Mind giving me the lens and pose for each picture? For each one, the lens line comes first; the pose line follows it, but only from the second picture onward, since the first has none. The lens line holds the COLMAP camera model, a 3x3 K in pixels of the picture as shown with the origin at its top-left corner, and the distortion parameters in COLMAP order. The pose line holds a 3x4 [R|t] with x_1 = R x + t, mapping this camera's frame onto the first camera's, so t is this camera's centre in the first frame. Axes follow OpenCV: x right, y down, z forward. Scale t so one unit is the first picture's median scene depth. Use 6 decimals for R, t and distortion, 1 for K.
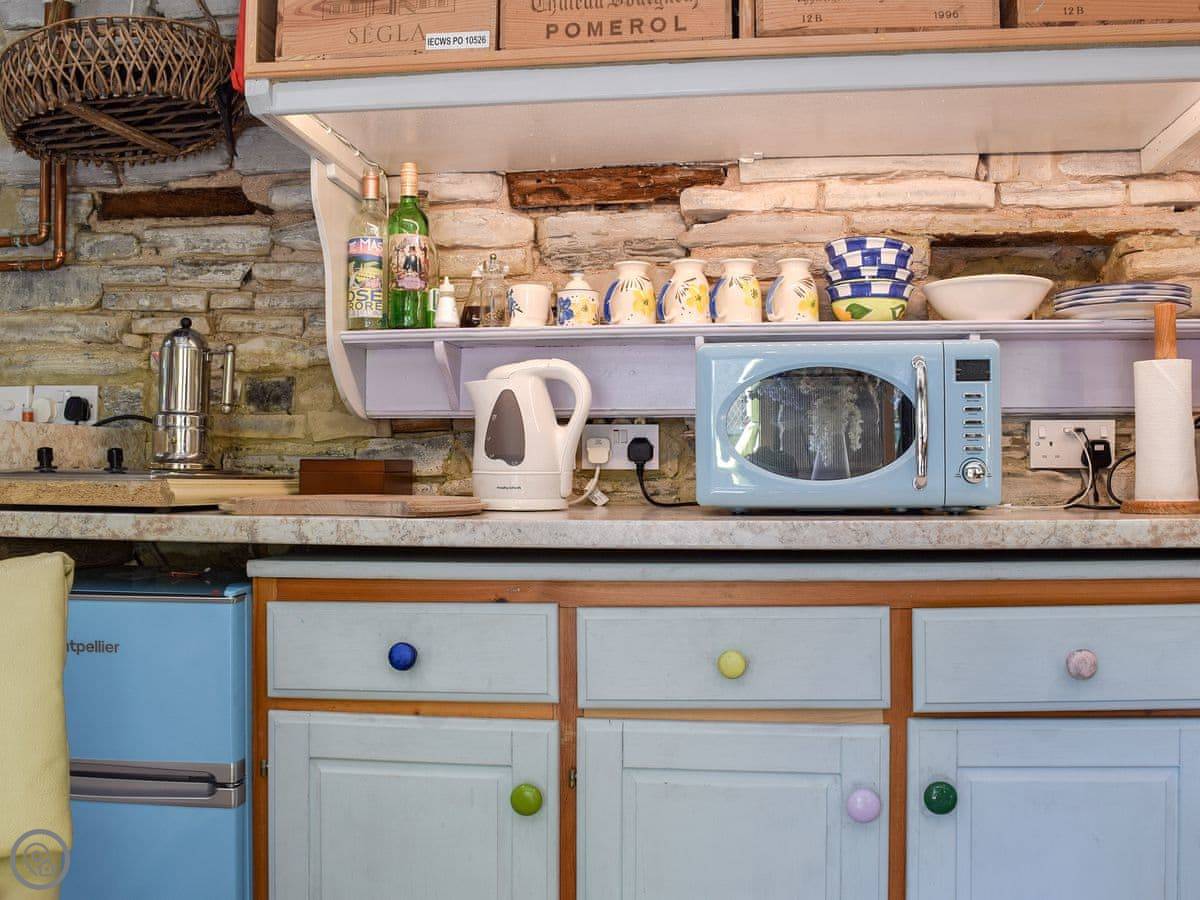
lens RADIAL K [[1152.5, 0, 648.5], [0, 1152.5, 452.0], [0, 0, 1]] dist [-0.095866, 0.011253]
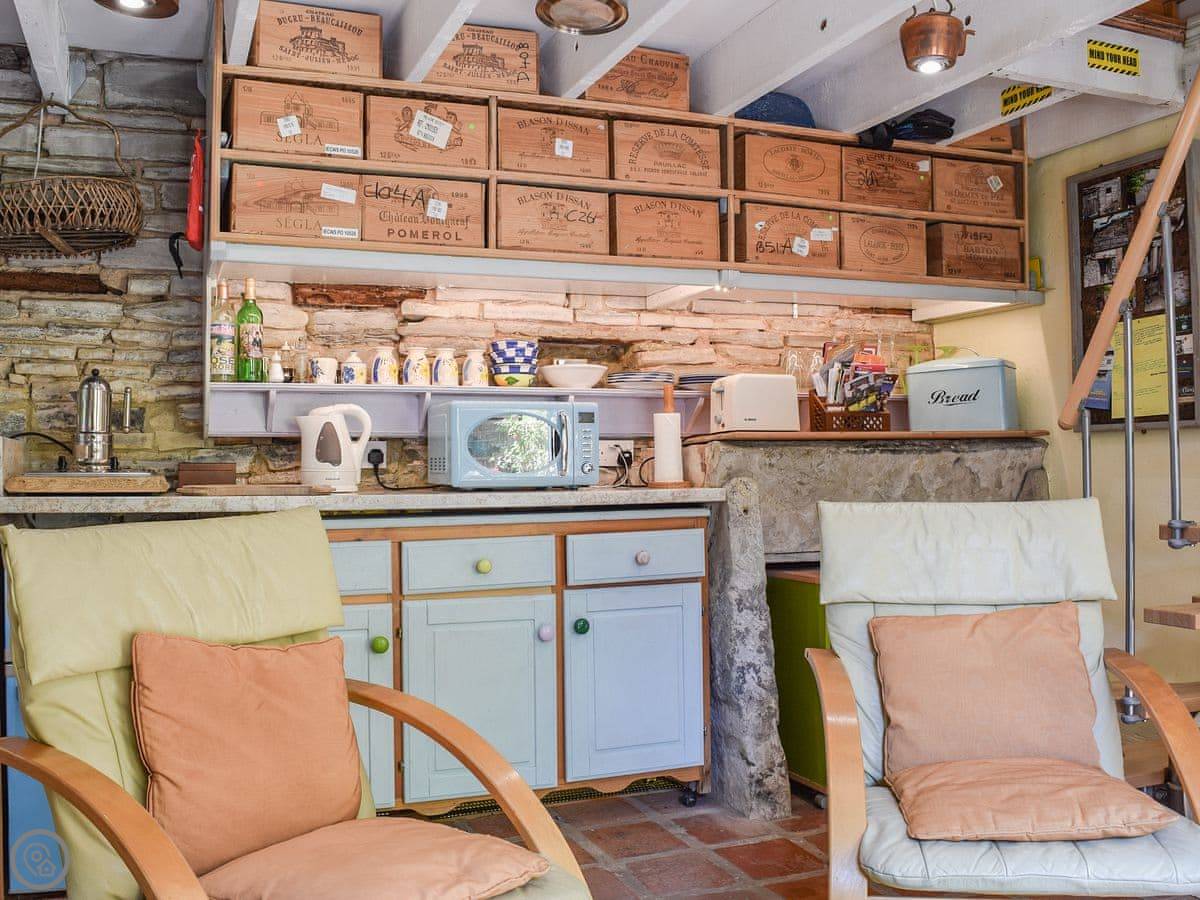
lens RADIAL K [[1152.5, 0, 648.5], [0, 1152.5, 452.0], [0, 0, 1]] dist [-0.095866, 0.011253]
pose [[0.861139, 0.000440, 0.508369, -0.541905], [-0.001151, 0.999999, 0.001085, -0.011099], [-0.508368, -0.001519, 0.861139, -0.665206]]
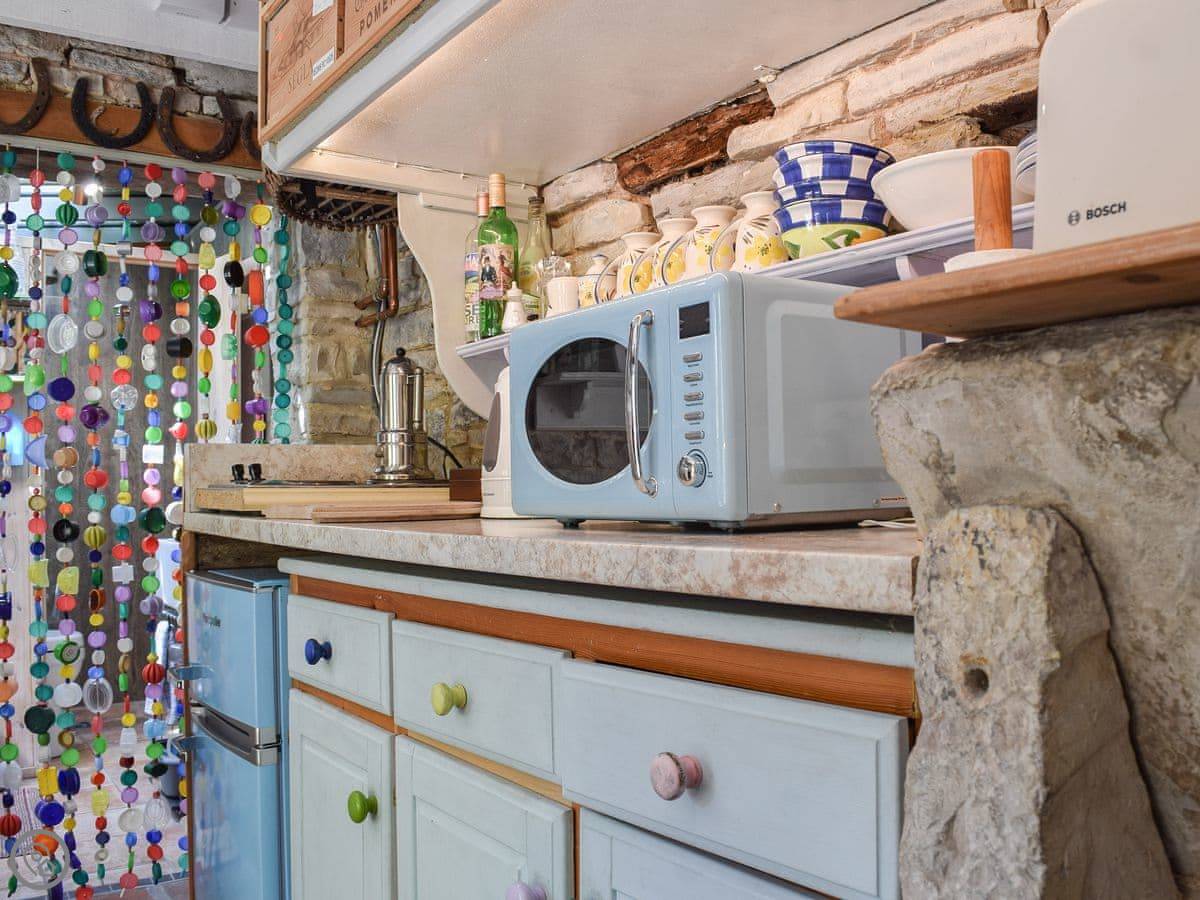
lens RADIAL K [[1152.5, 0, 648.5], [0, 1152.5, 452.0], [0, 0, 1]] dist [-0.095866, 0.011253]
pose [[0.647021, -0.030546, -0.761860, 0.646719], [0.025890, 0.999501, -0.018087, 0.015025], [0.762032, -0.008022, 0.647489, 0.442814]]
